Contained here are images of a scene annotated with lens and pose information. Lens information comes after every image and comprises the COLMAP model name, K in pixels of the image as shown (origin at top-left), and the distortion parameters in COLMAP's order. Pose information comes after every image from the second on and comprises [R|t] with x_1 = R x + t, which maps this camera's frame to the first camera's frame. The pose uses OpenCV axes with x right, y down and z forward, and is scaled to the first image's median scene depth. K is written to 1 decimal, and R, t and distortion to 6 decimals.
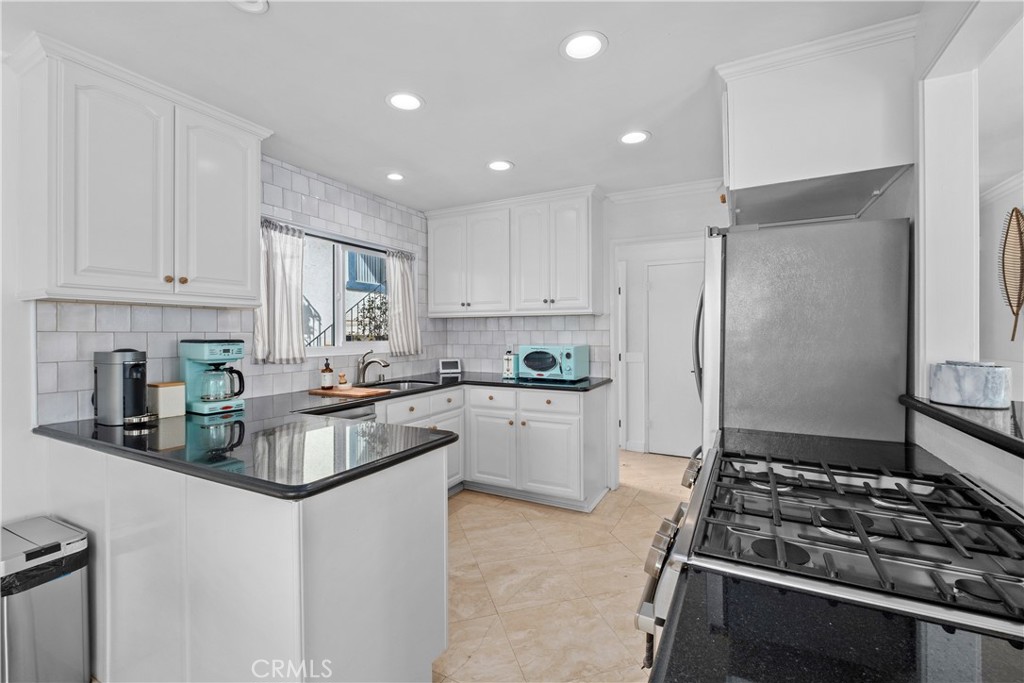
lens RADIAL K [[444.1, 0, 513.2], [0, 444.1, 334.1], [0, 0, 1]] dist [-0.001050, -0.000386]
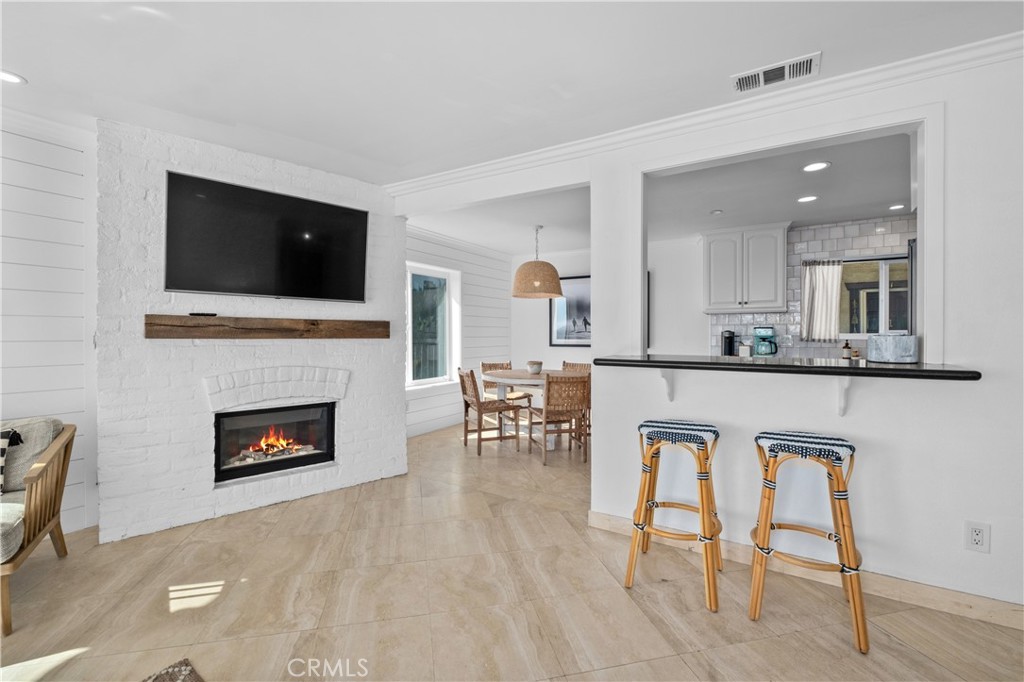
lens RADIAL K [[438.7, 0, 507.3], [0, 438.7, 338.7], [0, 0, 1]] dist [-0.001861, -0.000242]
pose [[-0.073453, 0.014249, -0.997197, 1.121450], [-0.001185, 0.999896, 0.014375, 0.027198], [0.997298, 0.002237, -0.073428, -0.079698]]
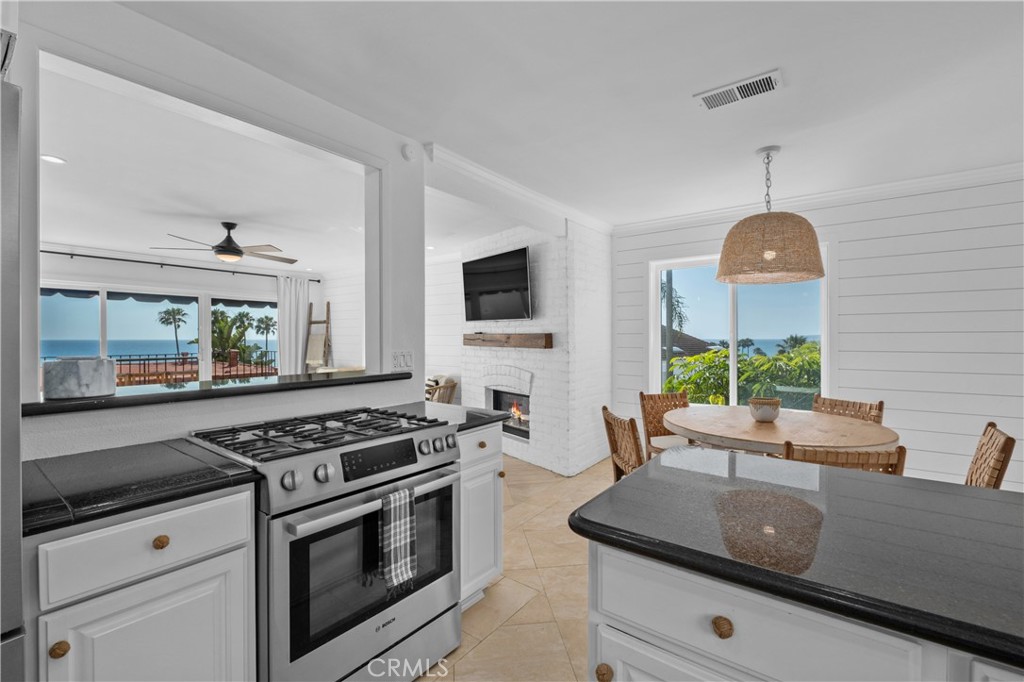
lens RADIAL K [[446.6, 0, 512.0], [0, 446.6, 341.0], [0, 0, 1]] dist [-0.000374, -0.000206]
pose [[-0.986211, 0.001289, 0.165485, -0.071537], [0.002310, 0.999979, 0.005979, 0.013395], [-0.165474, 0.006279, -0.986194, 0.827934]]
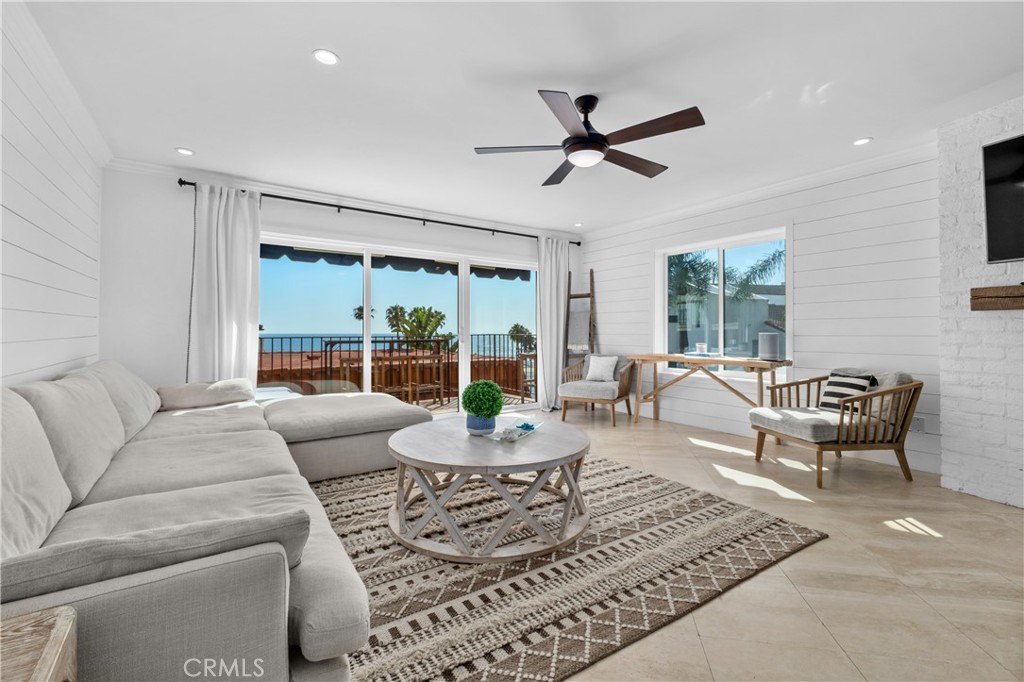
lens RADIAL K [[439.6, 0, 514.6], [0, 439.6, 328.7], [0, 0, 1]] dist [-0.002620, -0.000604]
pose [[-0.888073, 0.008712, 0.459619, 0.777655], [0.005811, 0.999953, -0.007727, 0.074401], [-0.459665, -0.004191, -0.888082, 0.367872]]
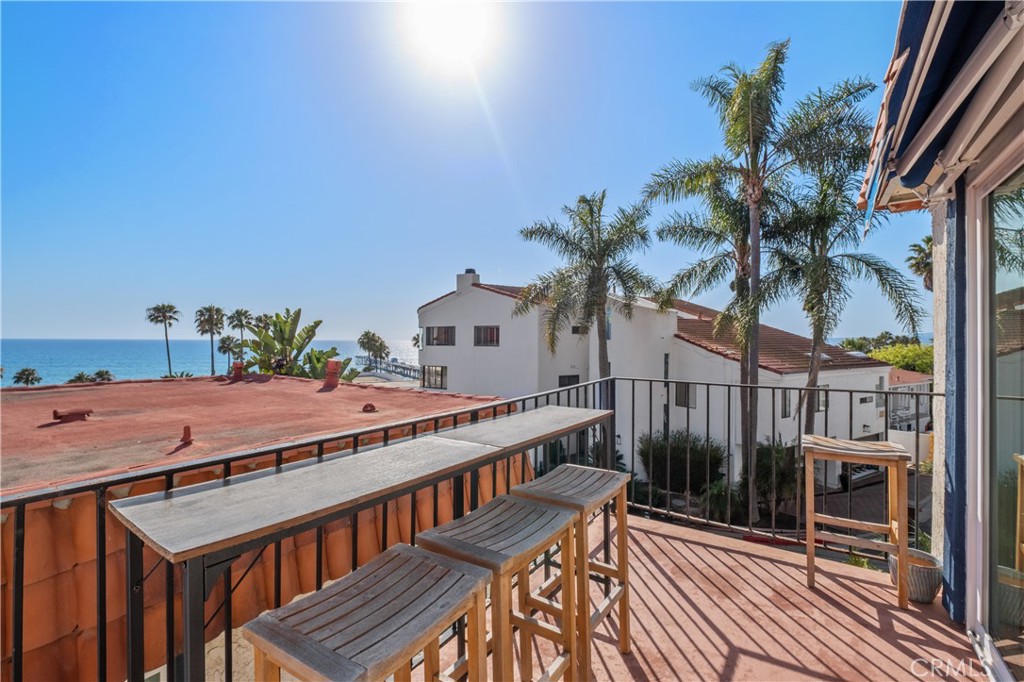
lens RADIAL K [[437.7, 0, 523.3], [0, 437.7, 338.2], [0, 0, 1]] dist [-0.023328, -0.000080]
pose [[-0.994585, -0.000939, 0.103926, 2.090723], [-0.001131, 0.999998, -0.001789, -0.000311], [-0.103924, -0.001897, -0.994583, -0.708633]]
